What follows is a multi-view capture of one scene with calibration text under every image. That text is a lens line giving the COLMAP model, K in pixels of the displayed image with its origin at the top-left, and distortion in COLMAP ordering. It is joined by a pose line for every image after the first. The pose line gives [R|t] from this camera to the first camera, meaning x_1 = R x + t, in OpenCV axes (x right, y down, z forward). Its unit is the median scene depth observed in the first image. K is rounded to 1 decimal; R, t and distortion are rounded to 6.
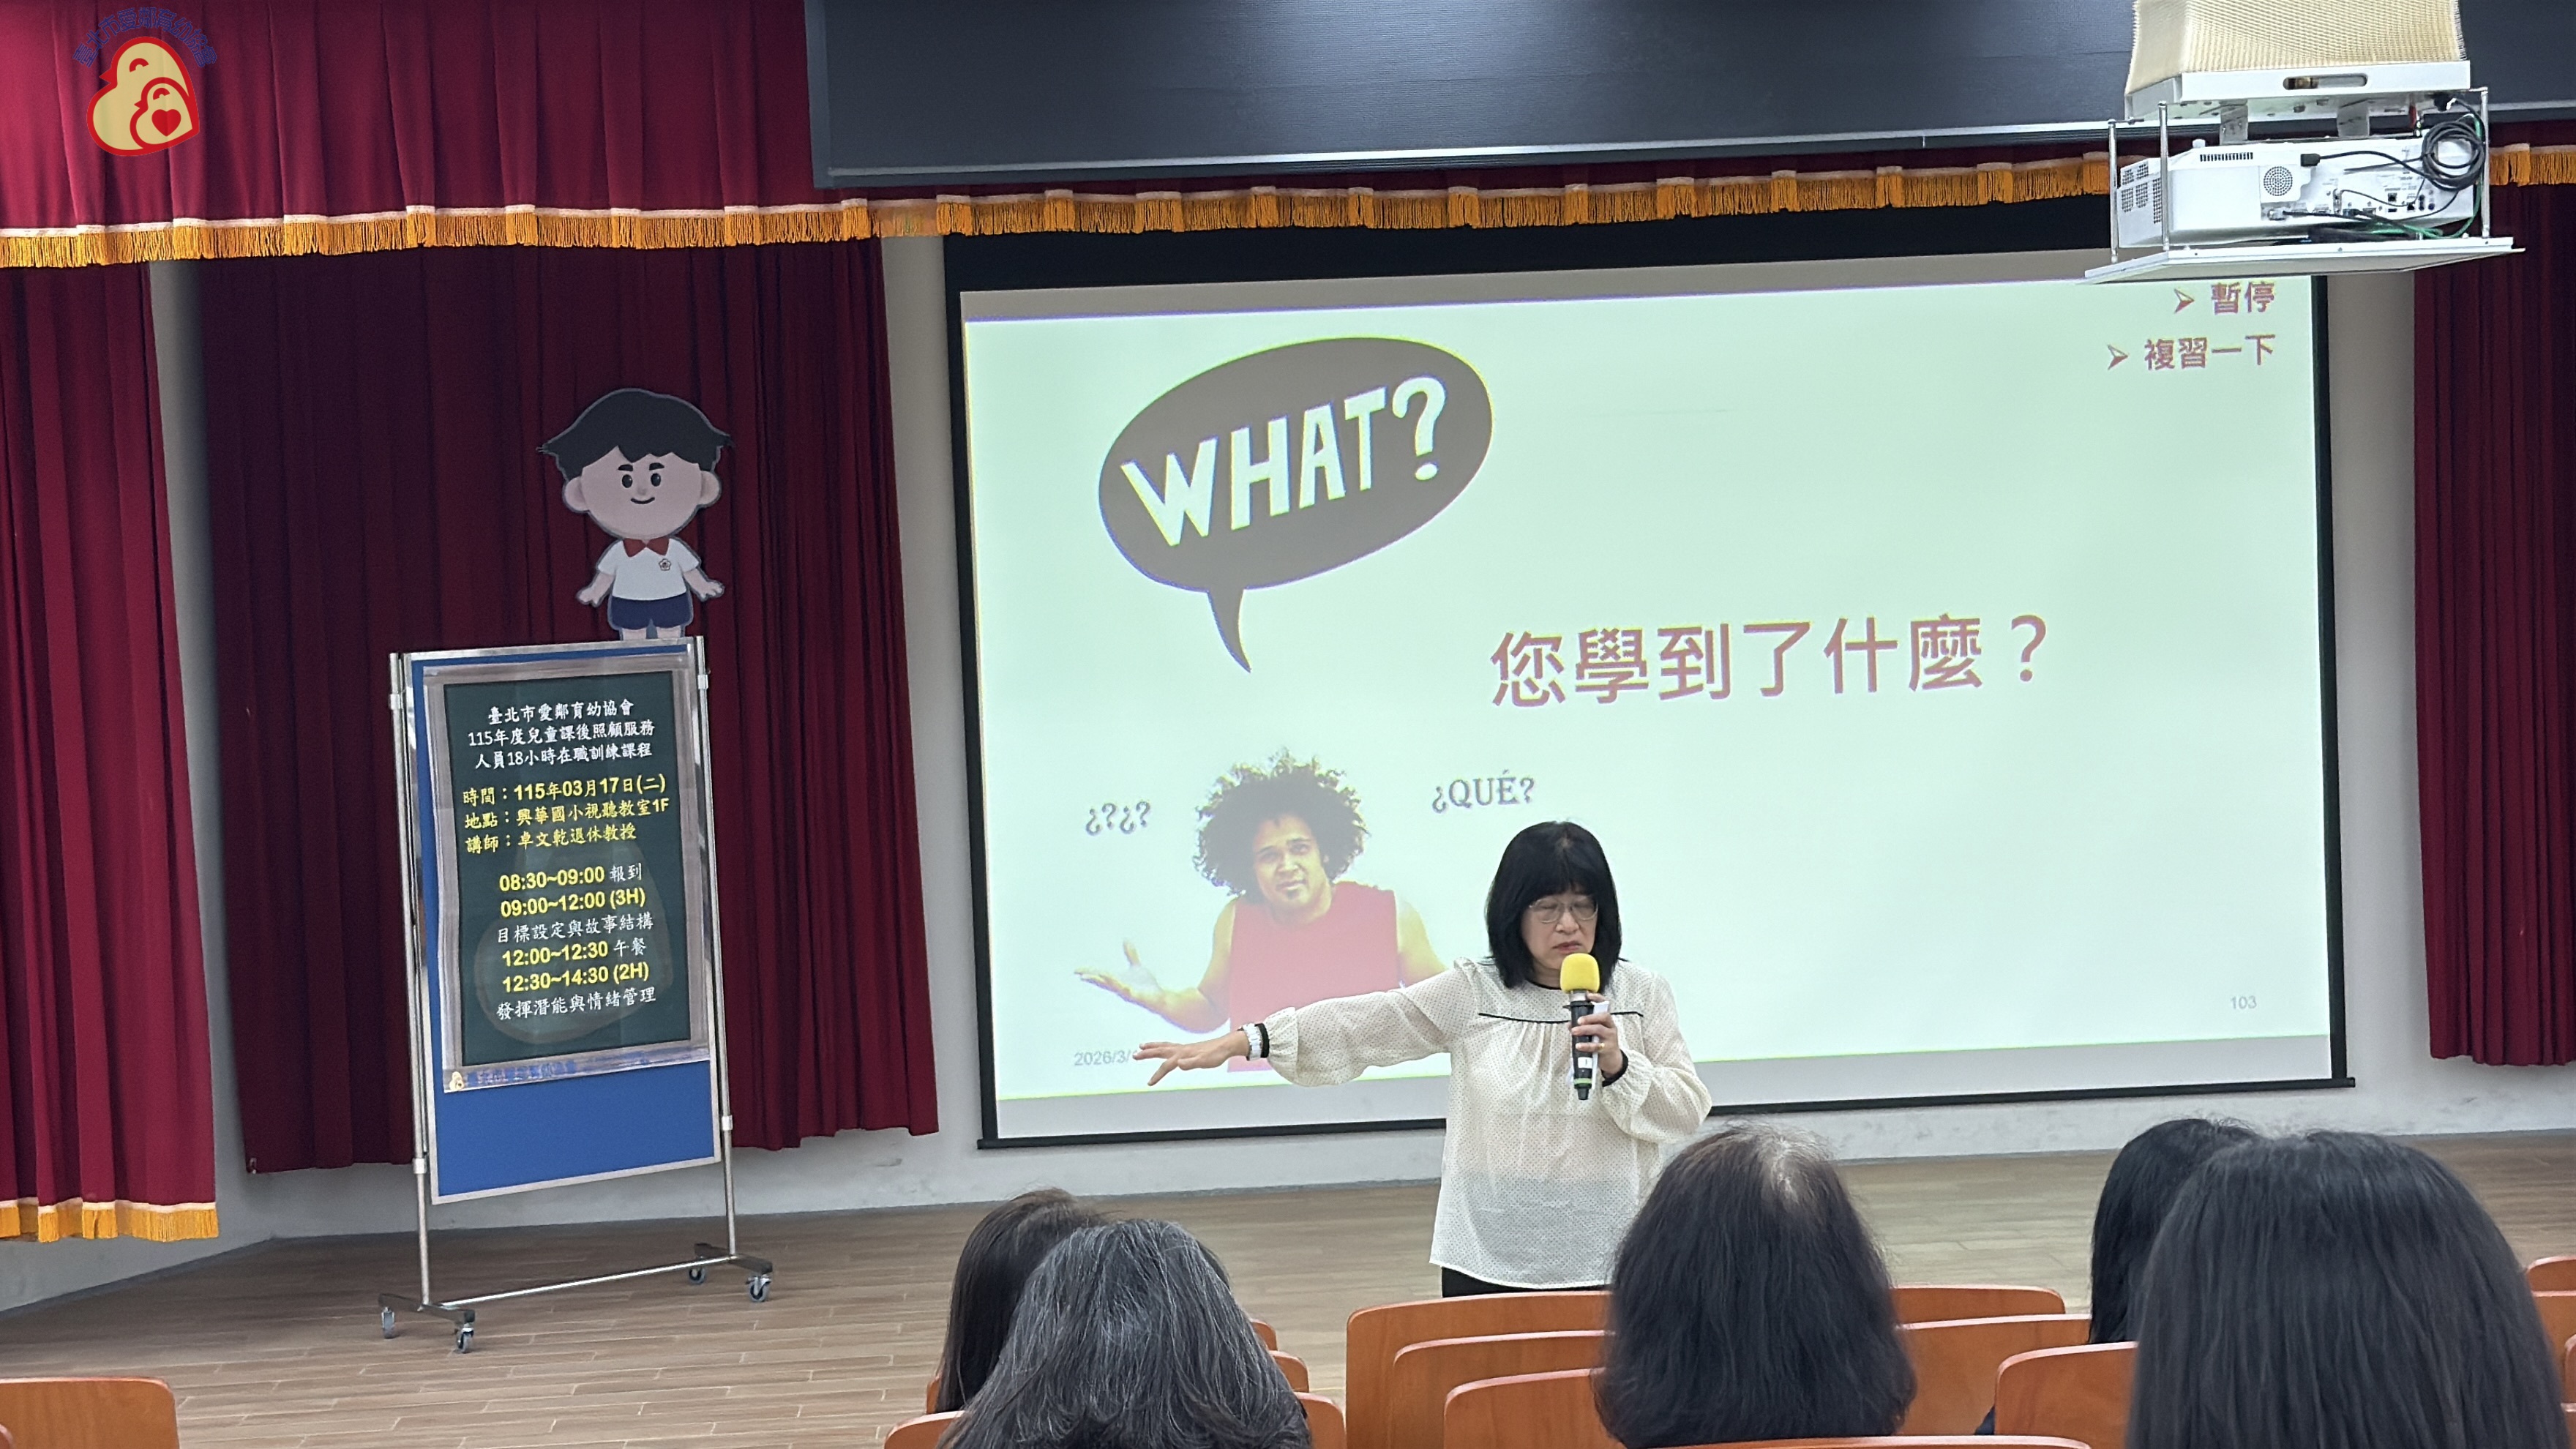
lens RADIAL K [[4456.0, 0, 1264.0], [0, 4456.0, 815.0], [0, 0, 1]] dist [0.111597, 0.000000]
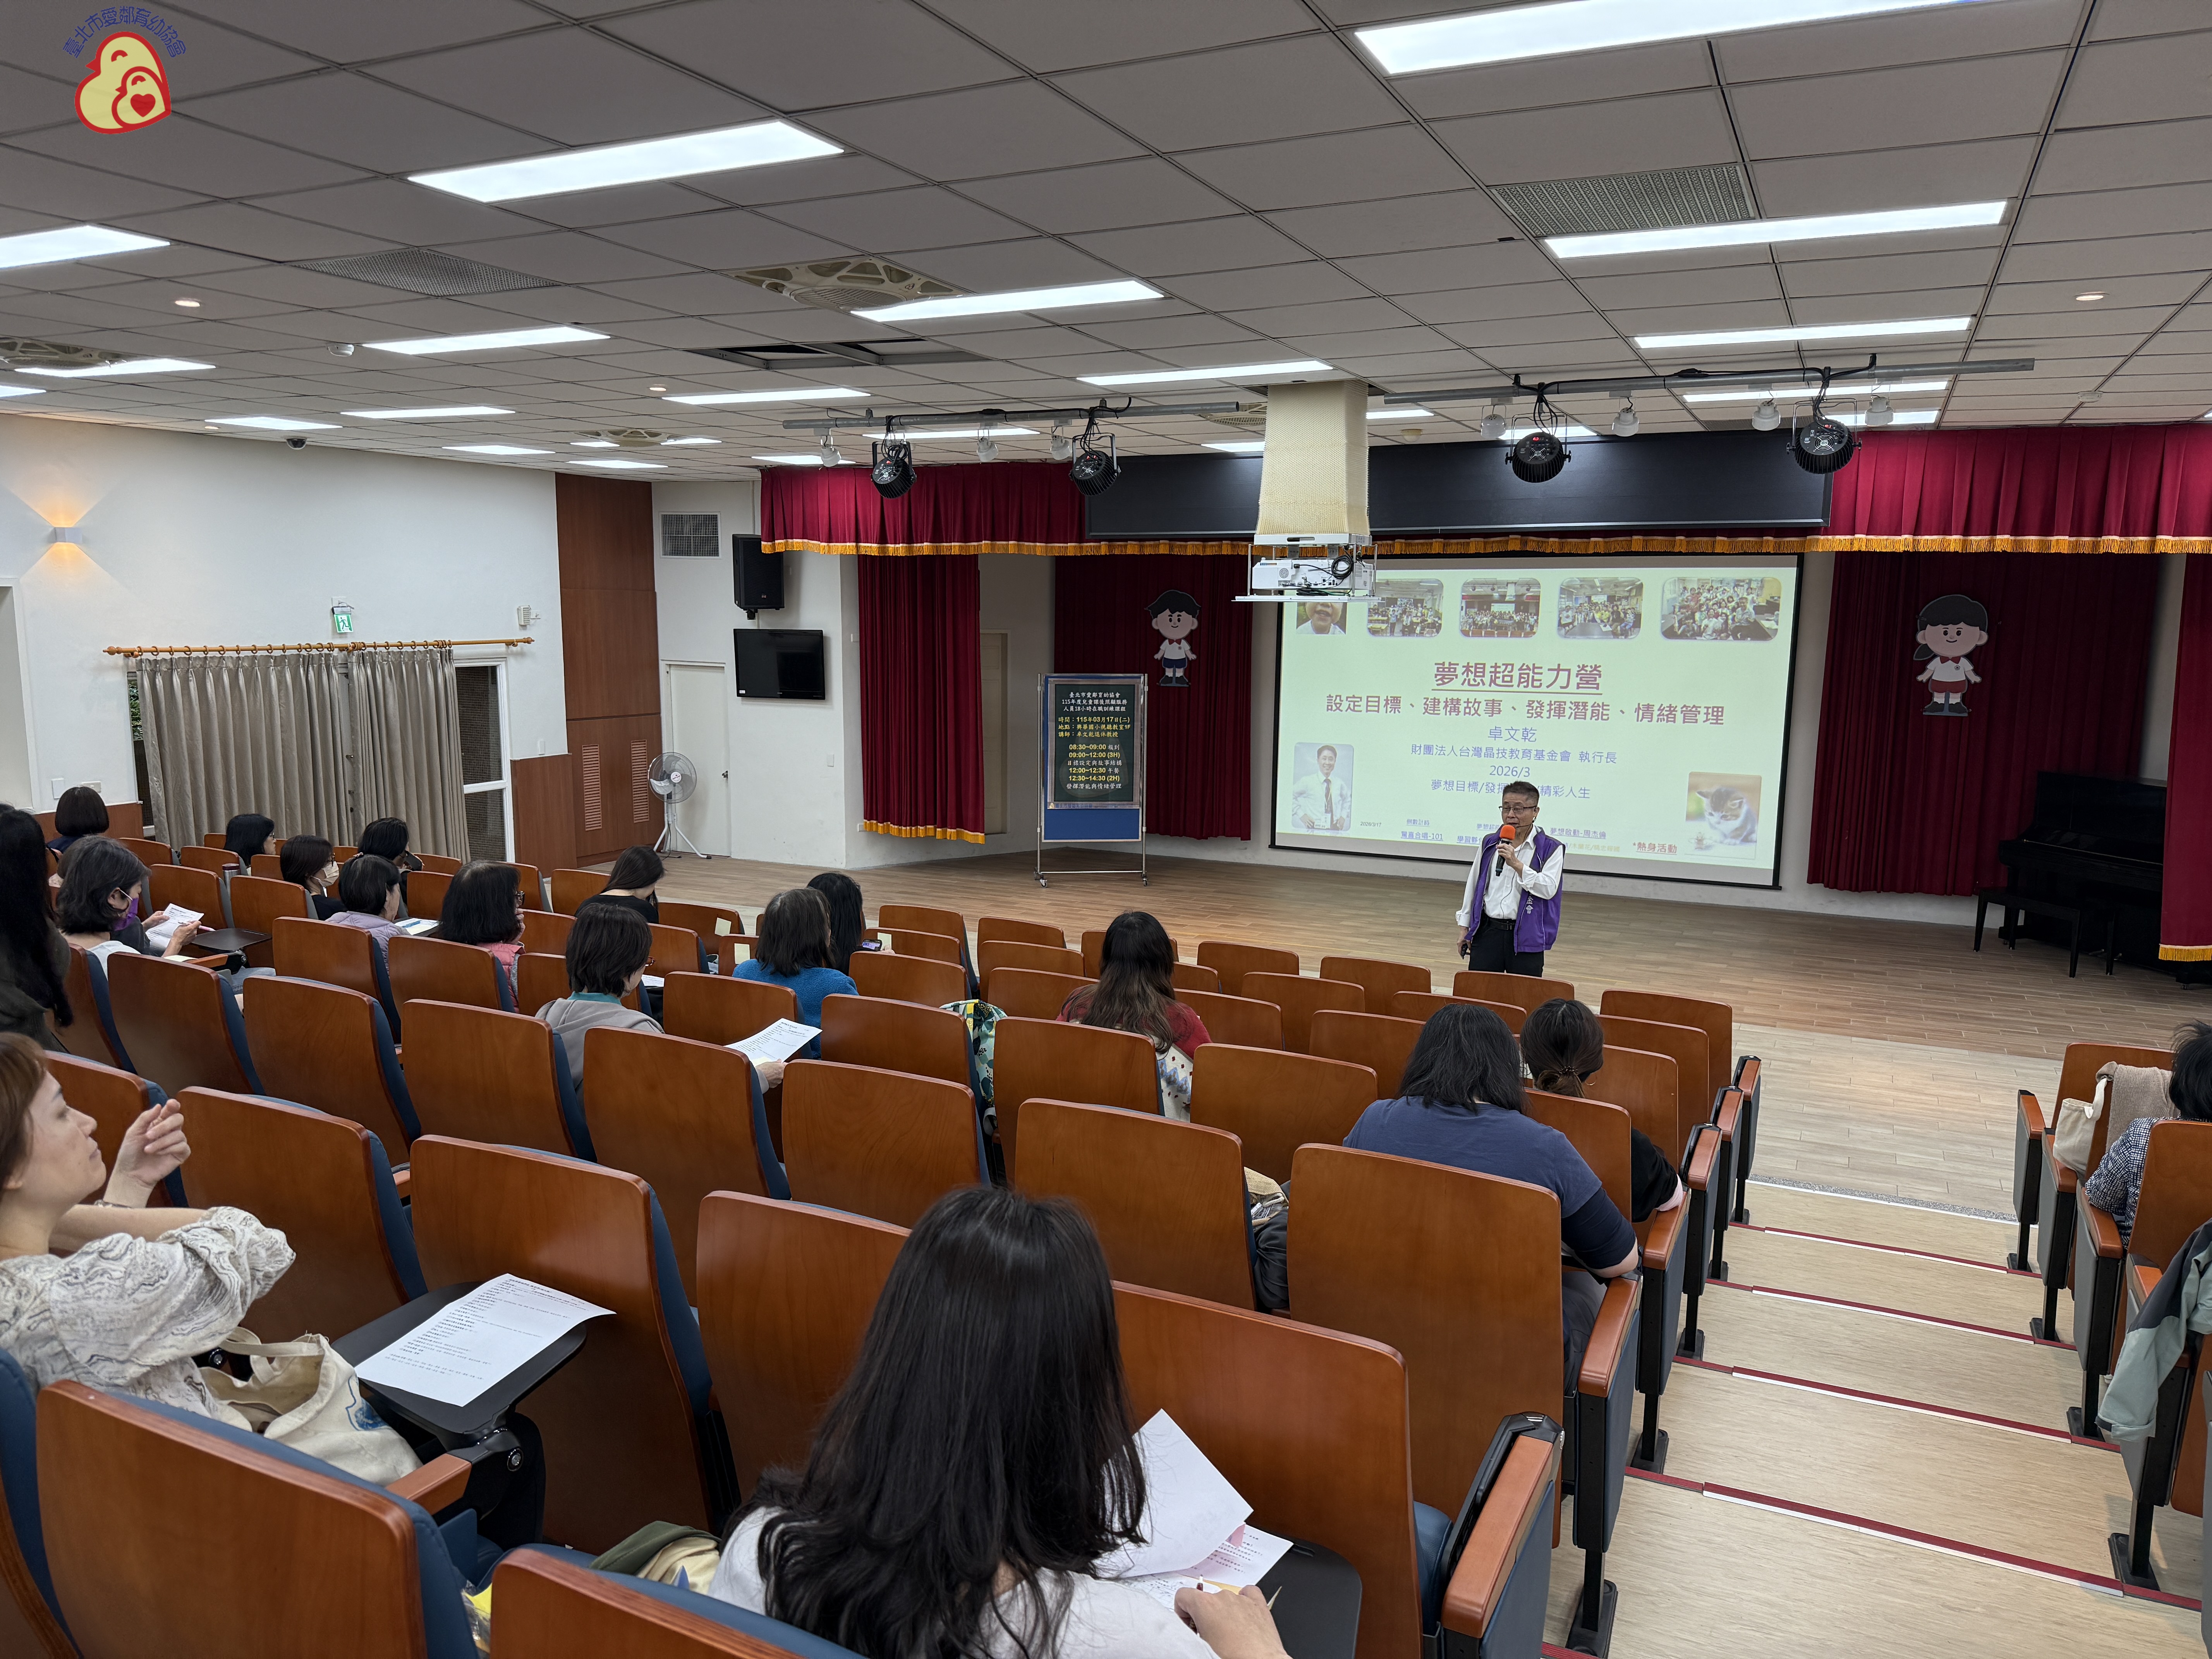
lens RADIAL K [[1557.6, 0, 1082.9], [0, 1557.6, 849.2], [0, 0, 1]] dist [0.080595, -0.089818]
pose [[0.867408, 0.125688, -0.481461, 0.382846], [-0.077644, 0.989909, 0.118535, -0.045051], [0.491502, -0.065436, 0.868415, 0.023948]]
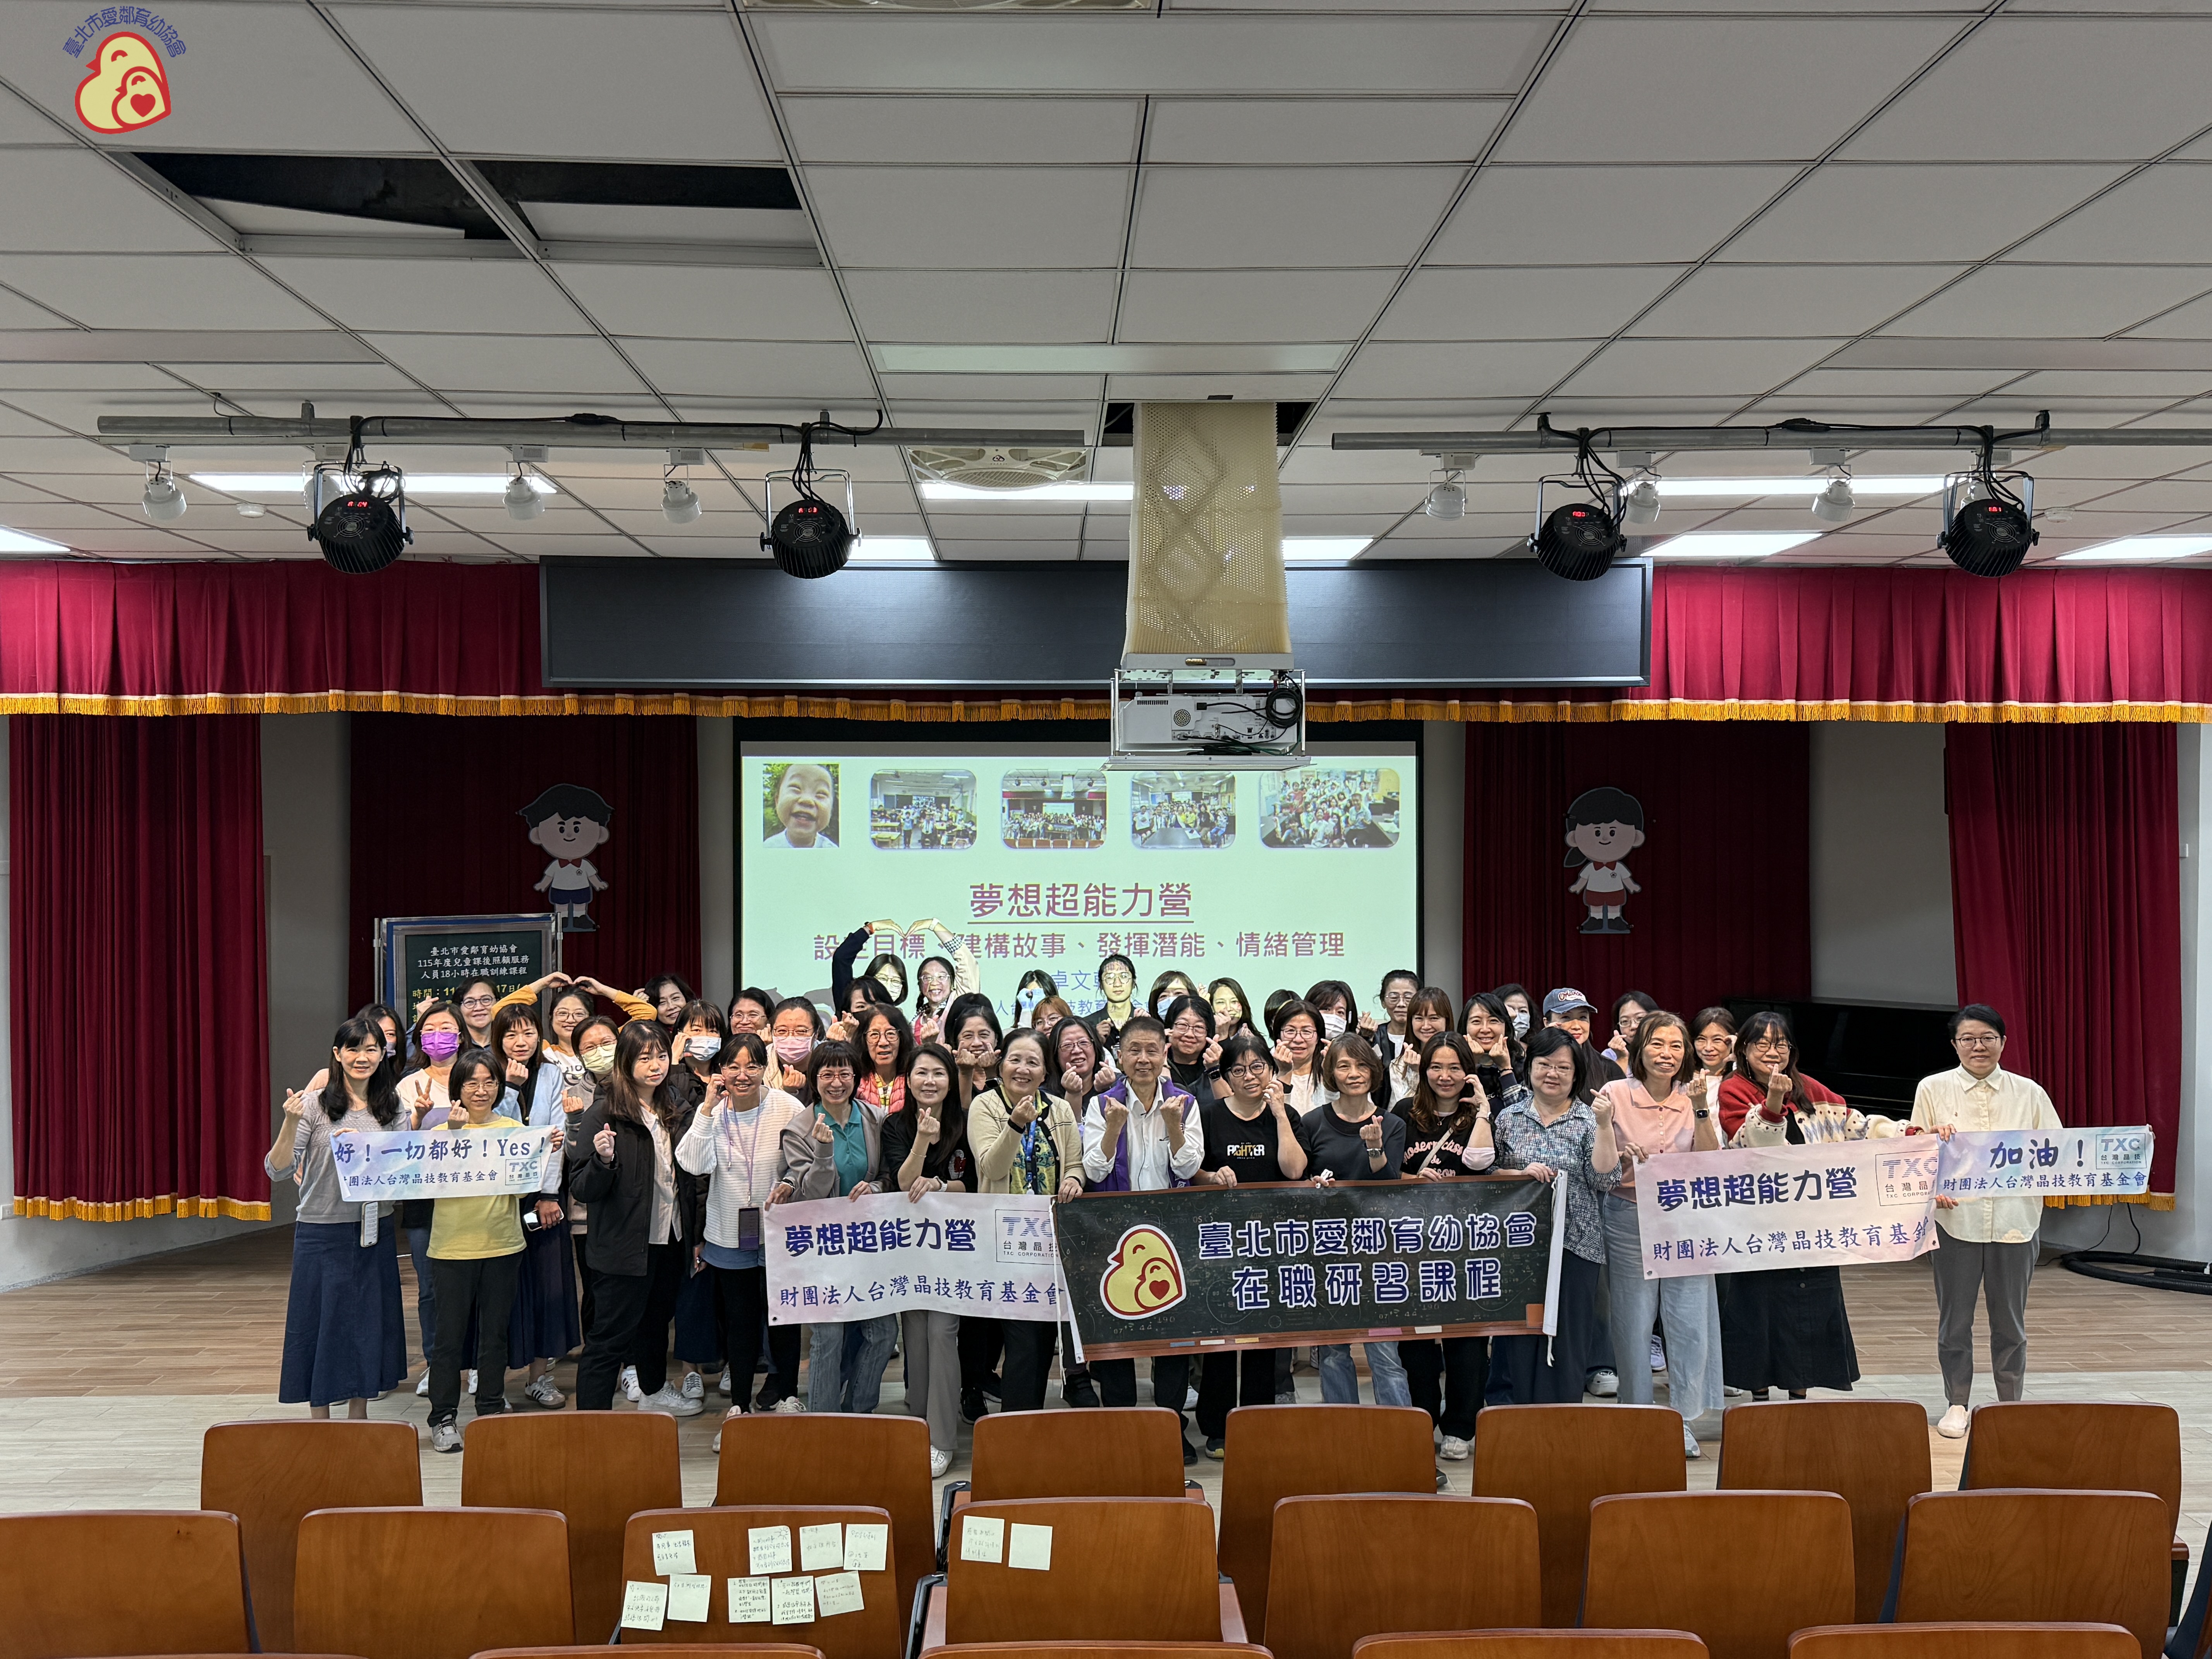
lens RADIAL K [[1897.1, 0, 1113.5], [0, 1897.1, 843.9], [0, 0, 1]] dist [0.090141, -0.133241]
pose [[0.999109, 0.038117, -0.018102, 0.131452], [-0.039141, 0.997428, -0.060049, -0.029922], [0.015766, 0.060704, 0.998031, 0.172624]]
